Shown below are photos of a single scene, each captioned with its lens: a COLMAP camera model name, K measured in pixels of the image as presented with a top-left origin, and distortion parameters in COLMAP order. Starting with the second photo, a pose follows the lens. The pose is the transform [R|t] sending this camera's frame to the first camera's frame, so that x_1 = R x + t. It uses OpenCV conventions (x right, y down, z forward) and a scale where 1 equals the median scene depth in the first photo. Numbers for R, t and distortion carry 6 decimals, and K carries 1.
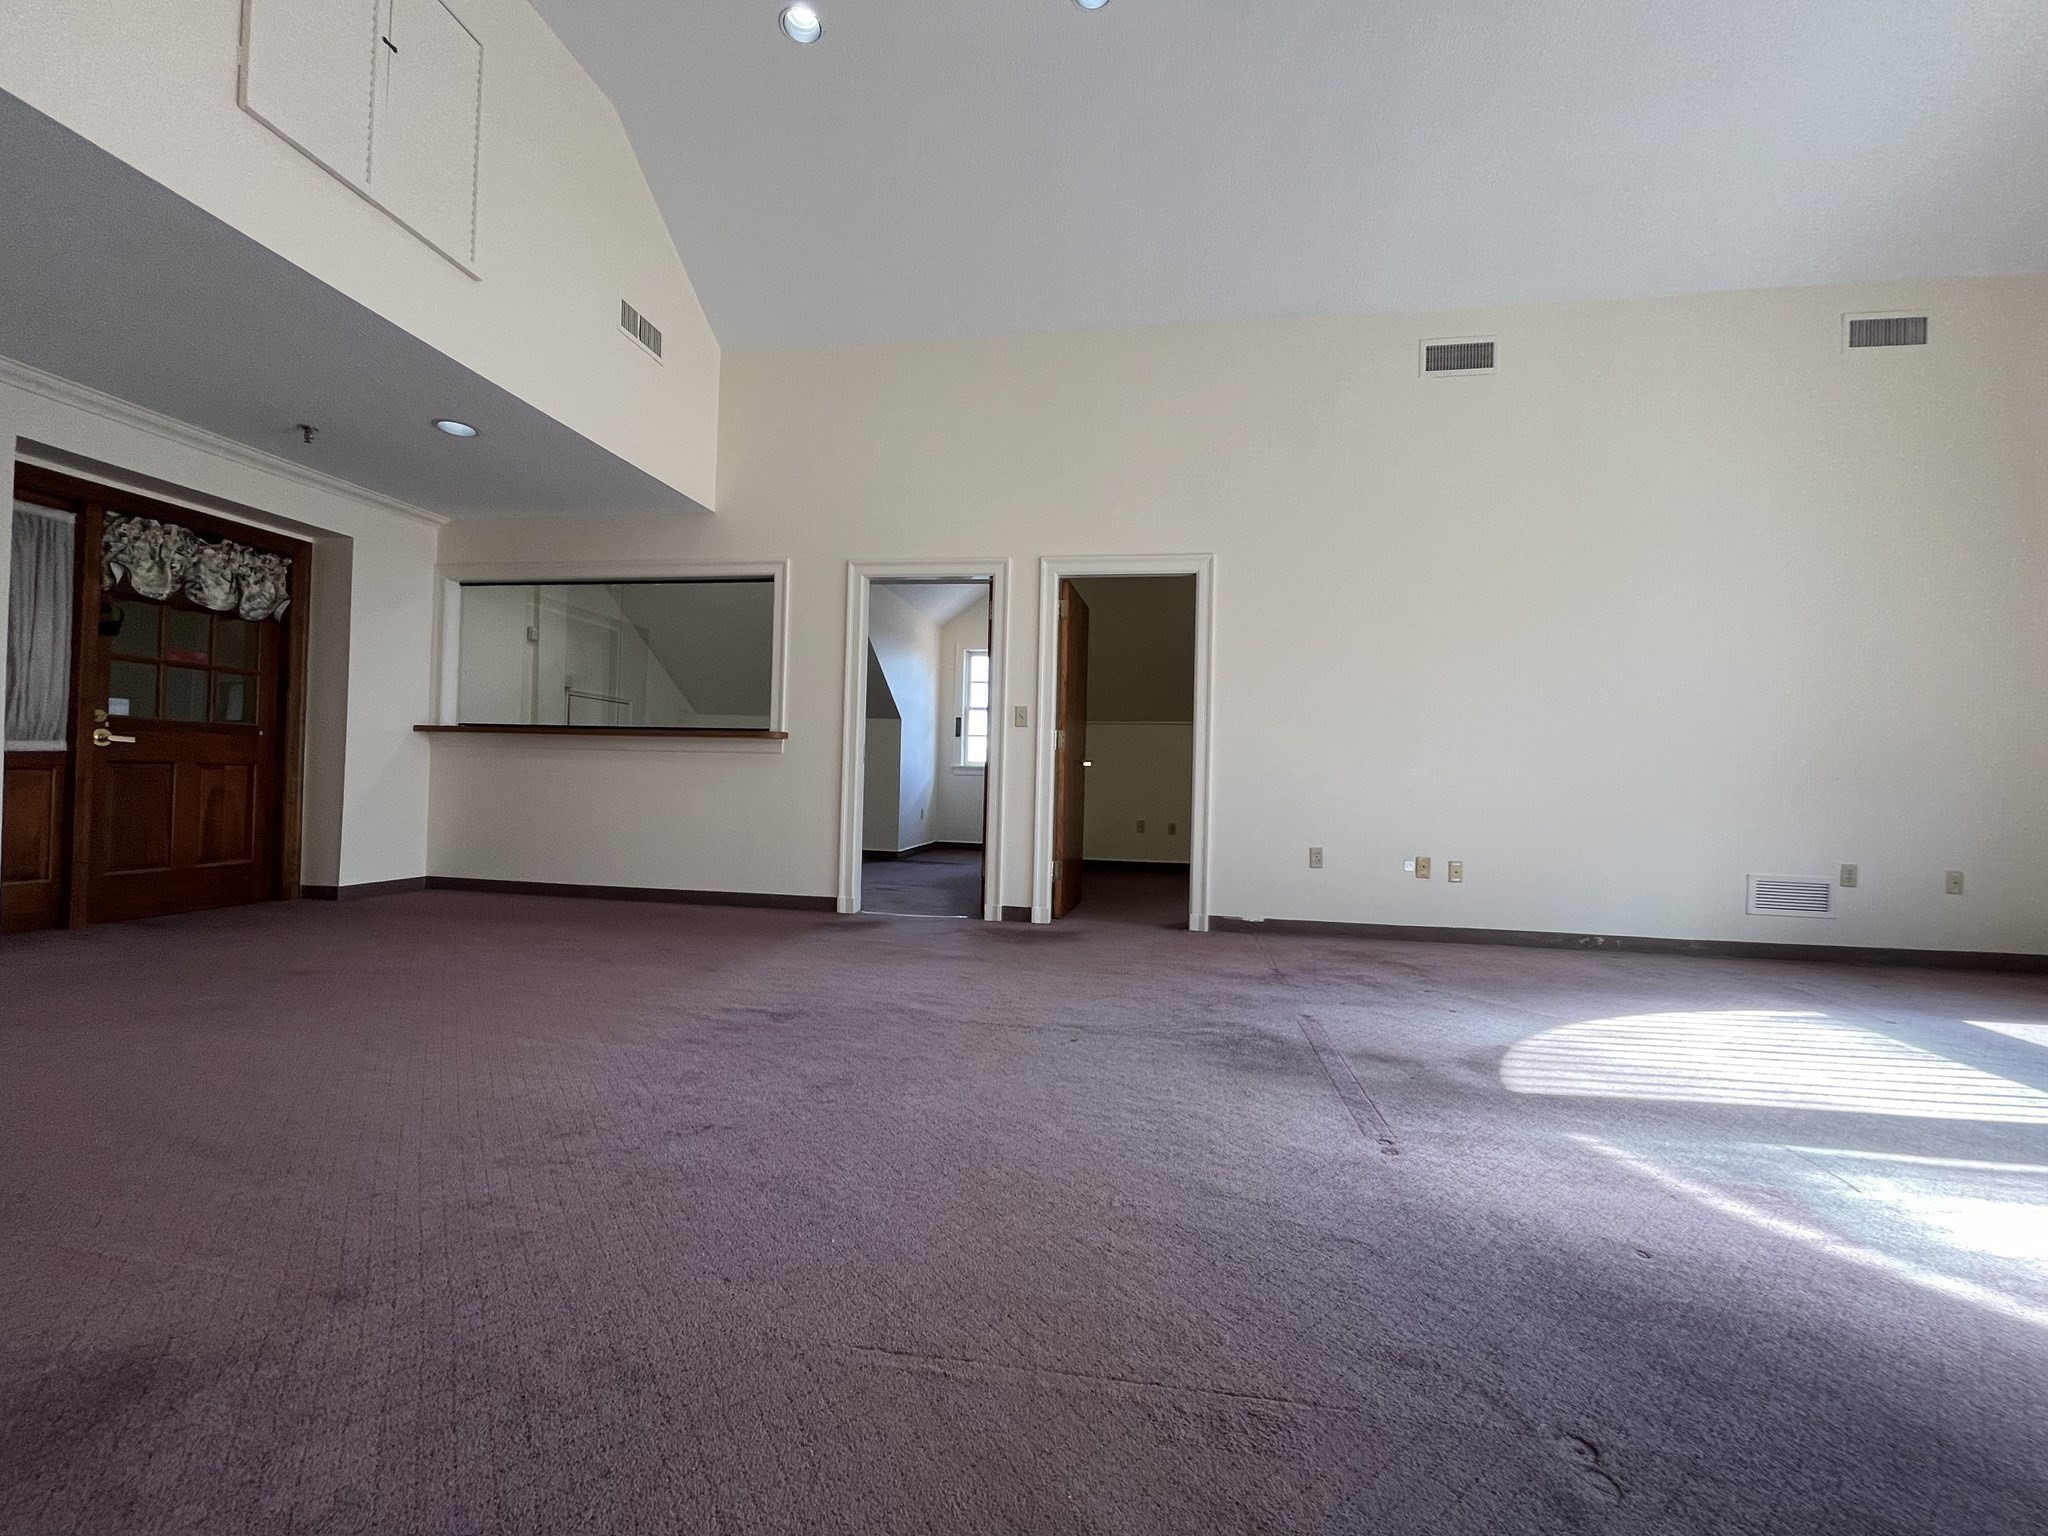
lens RADIAL K [[840.3, 0, 1025.2], [0, 840.3, 771.0], [0, 0, 1]] dist [0.000588, 0.000083]
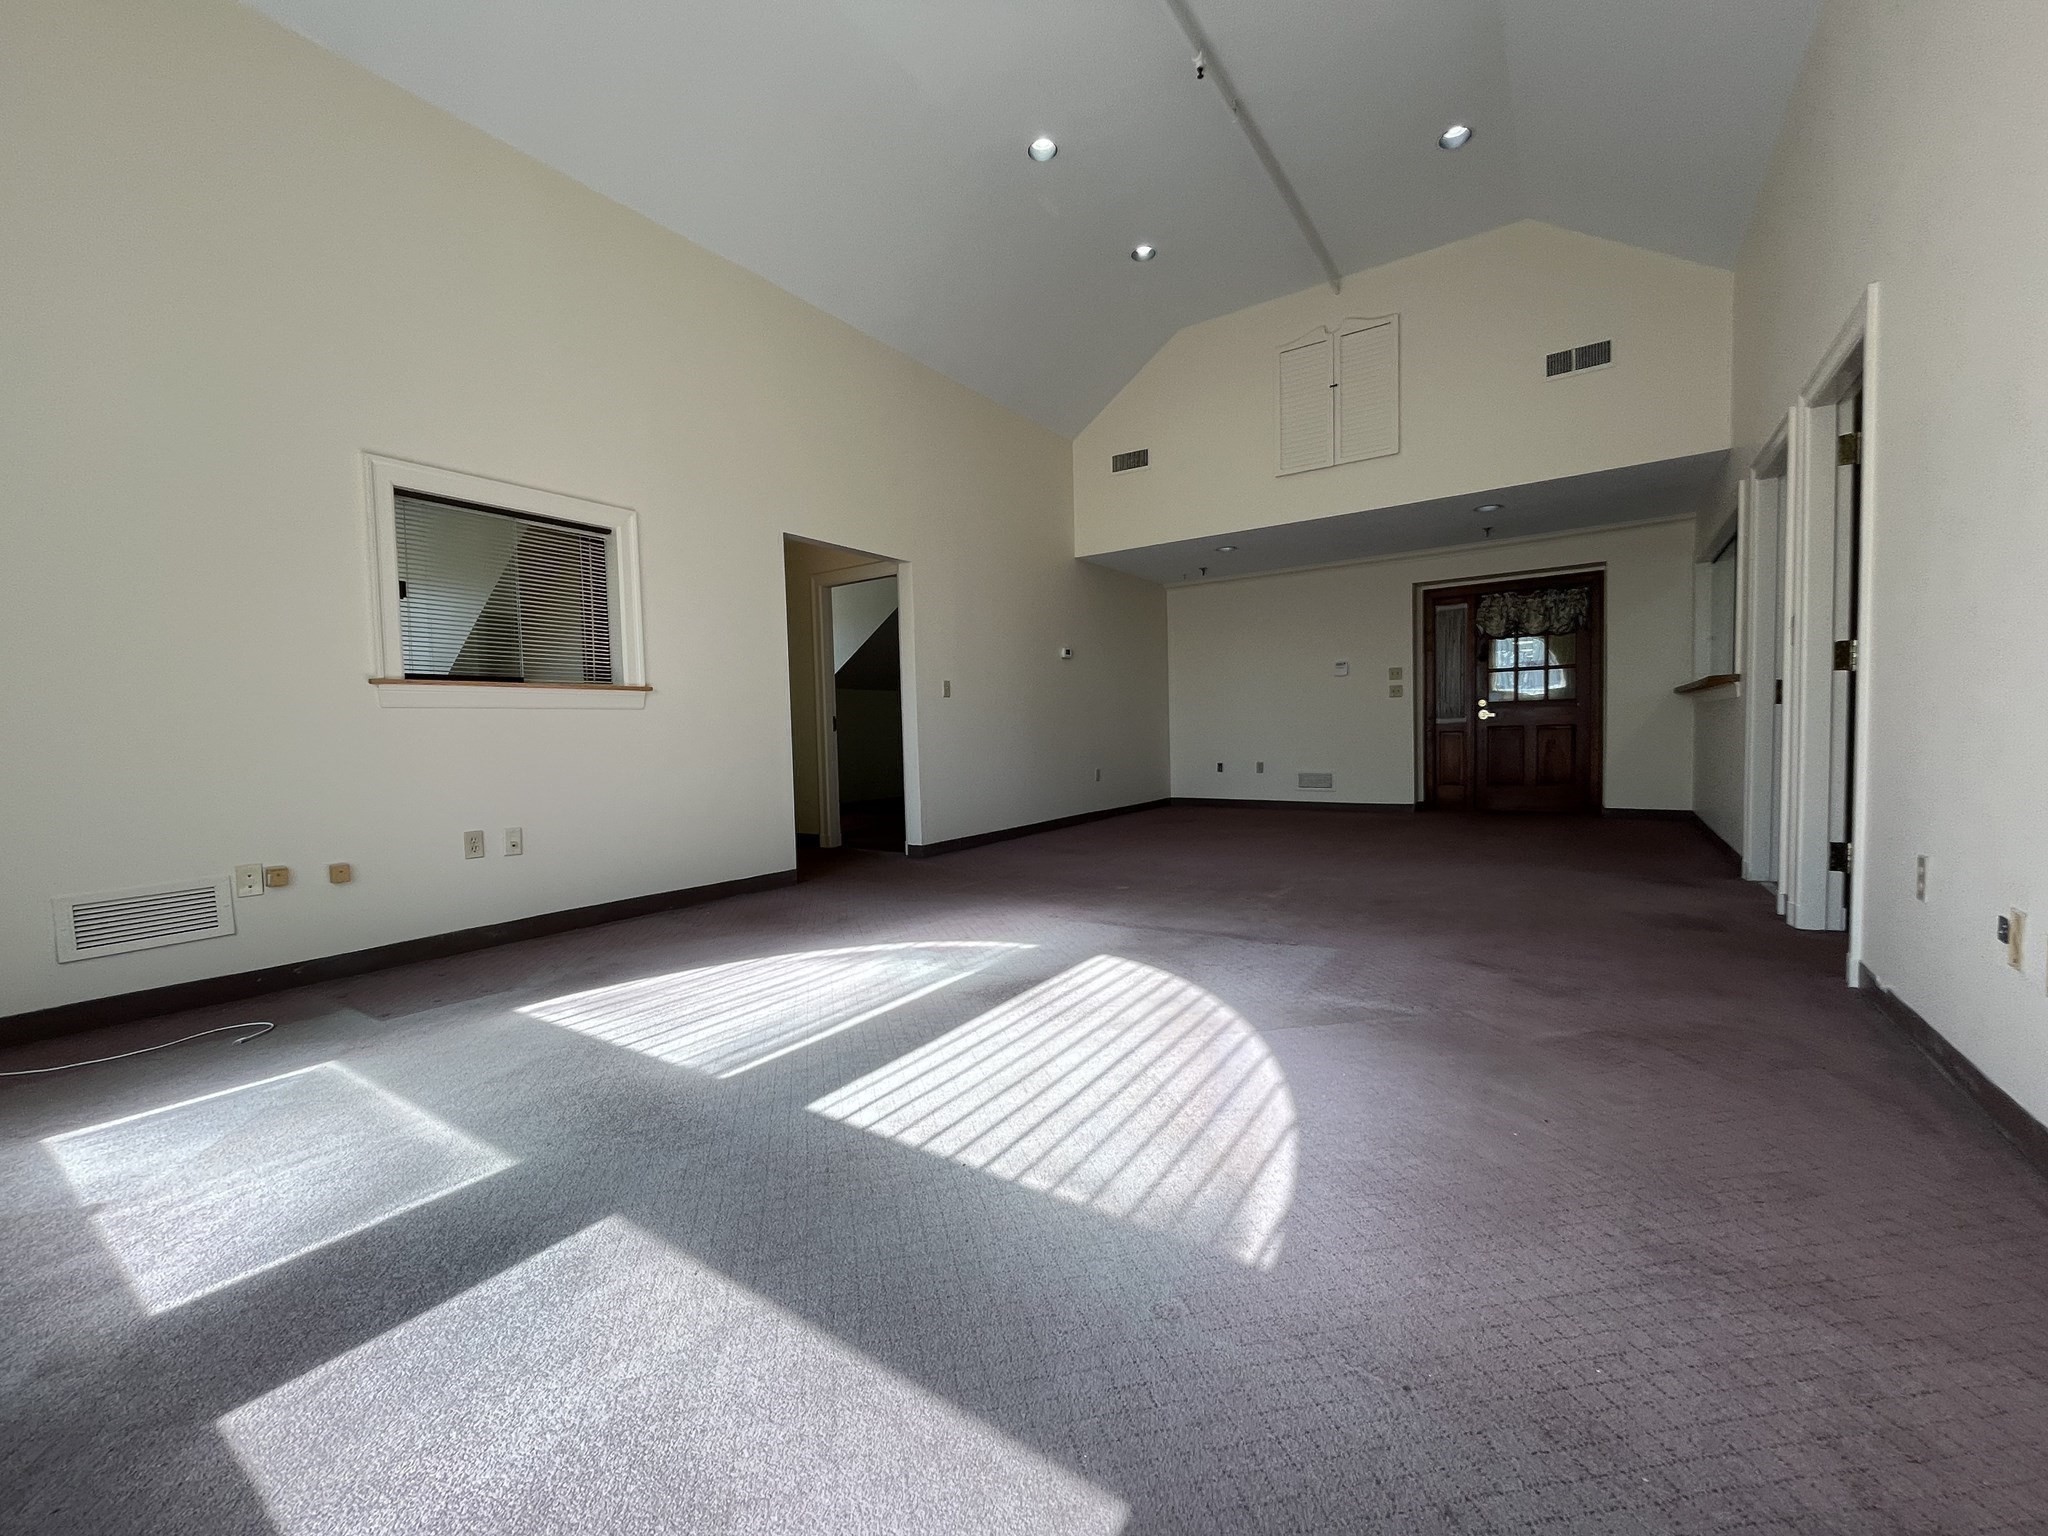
lens RADIAL K [[840.3, 0, 1022.0], [0, 840.3, 770.5], [0, 0, 1]] dist [0.000588, 0.000083]
pose [[-0.422348, 0.027050, -0.906030, 0.722516], [0.021755, 0.999569, 0.019701, 0.019372], [0.906173, -0.011390, -0.422754, 0.566175]]
